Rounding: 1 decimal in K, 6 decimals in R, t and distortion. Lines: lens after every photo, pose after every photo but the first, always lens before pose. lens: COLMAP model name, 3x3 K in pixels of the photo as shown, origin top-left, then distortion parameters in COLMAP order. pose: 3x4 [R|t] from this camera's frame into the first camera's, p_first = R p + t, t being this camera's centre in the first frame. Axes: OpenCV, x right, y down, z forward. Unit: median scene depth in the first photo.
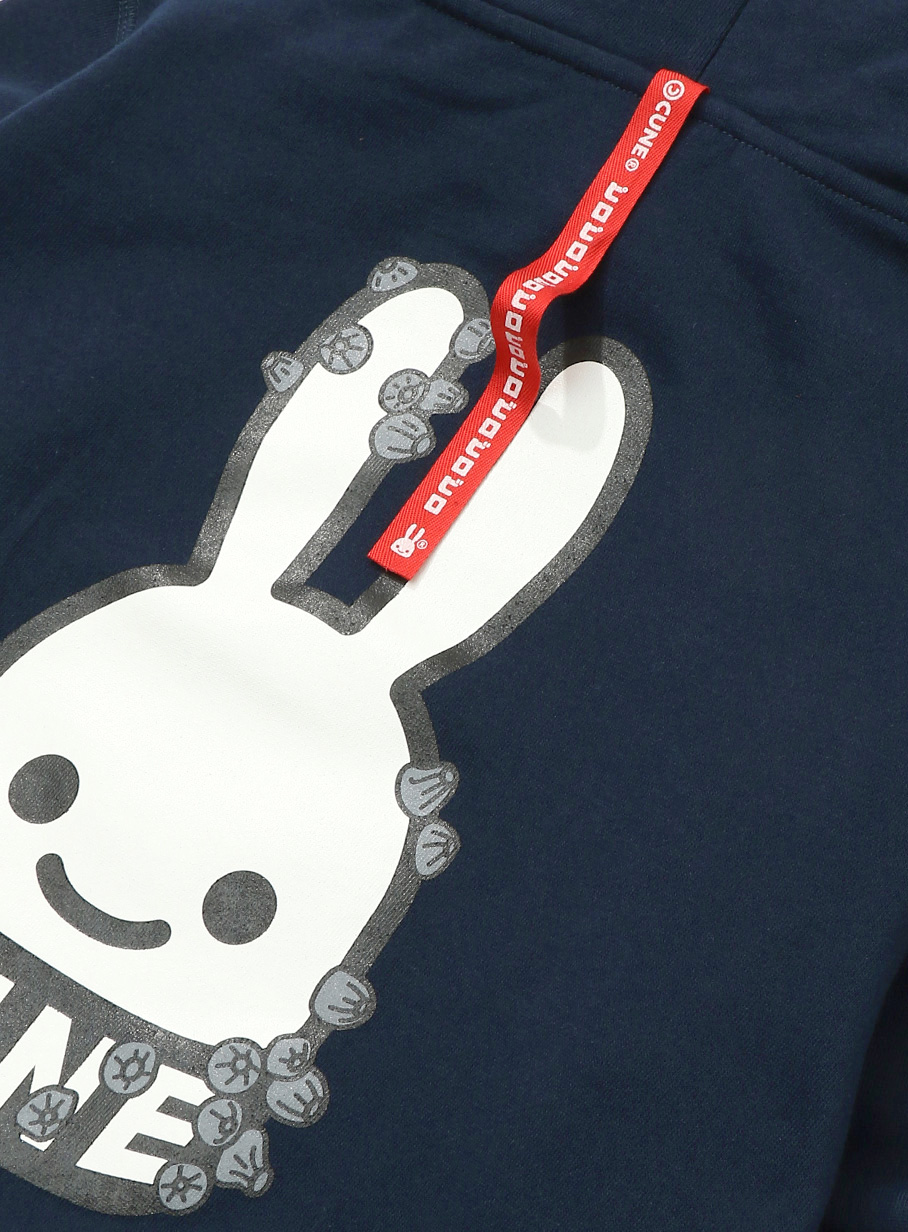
lens RADIAL K [[3602.8, 0, 454.0], [0, 3602.8, 616.0], [0, 0, 1]] dist [0.037597, -0.431028]
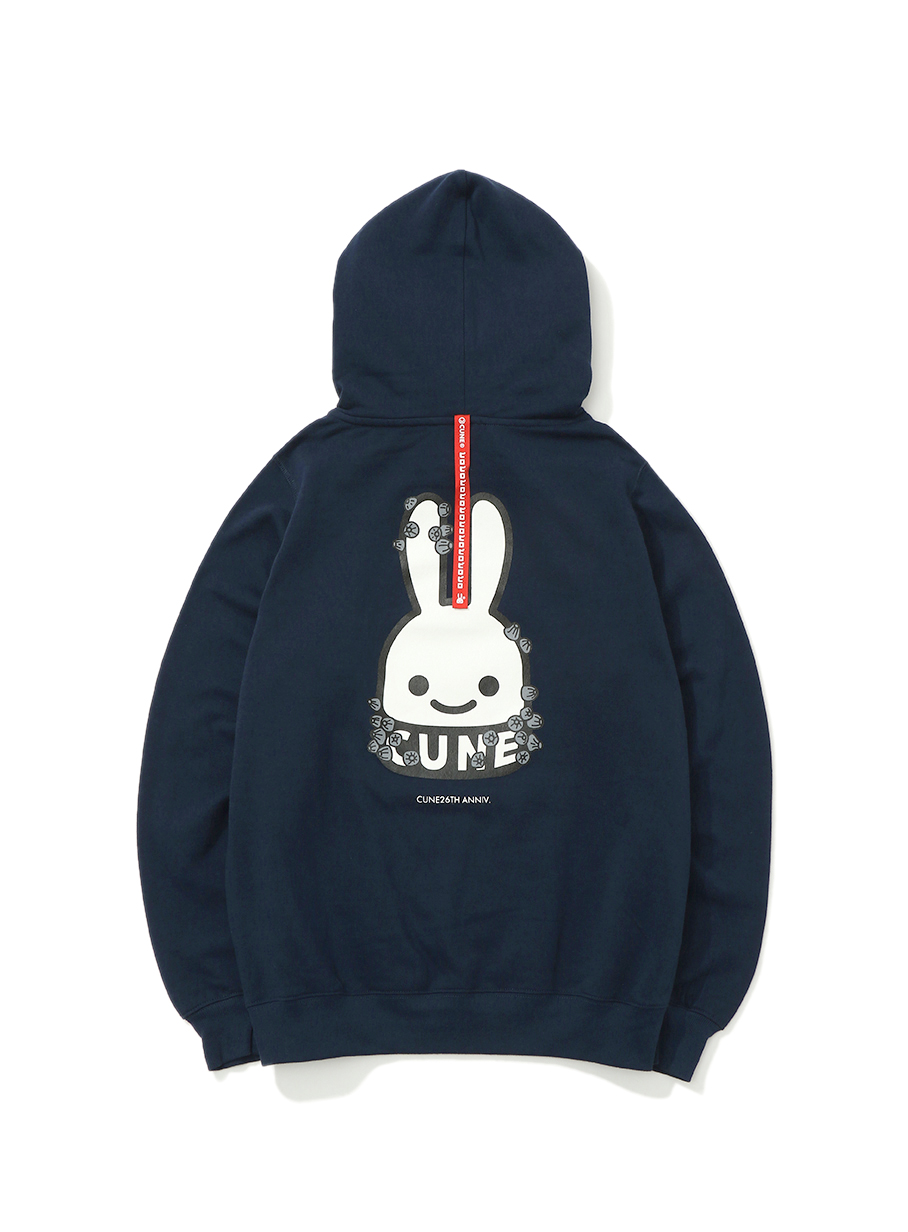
lens RADIAL K [[3602.8, 0, 454.0], [0, 3602.8, 616.0], [0, 0, 1]] dist [0.037597, -0.431028]
pose [[0.793247, -0.510987, 0.331137, -1.243737], [0.419044, 0.852686, 0.311976, -1.119036], [-0.441772, -0.108713, 0.890516, -2.200912]]
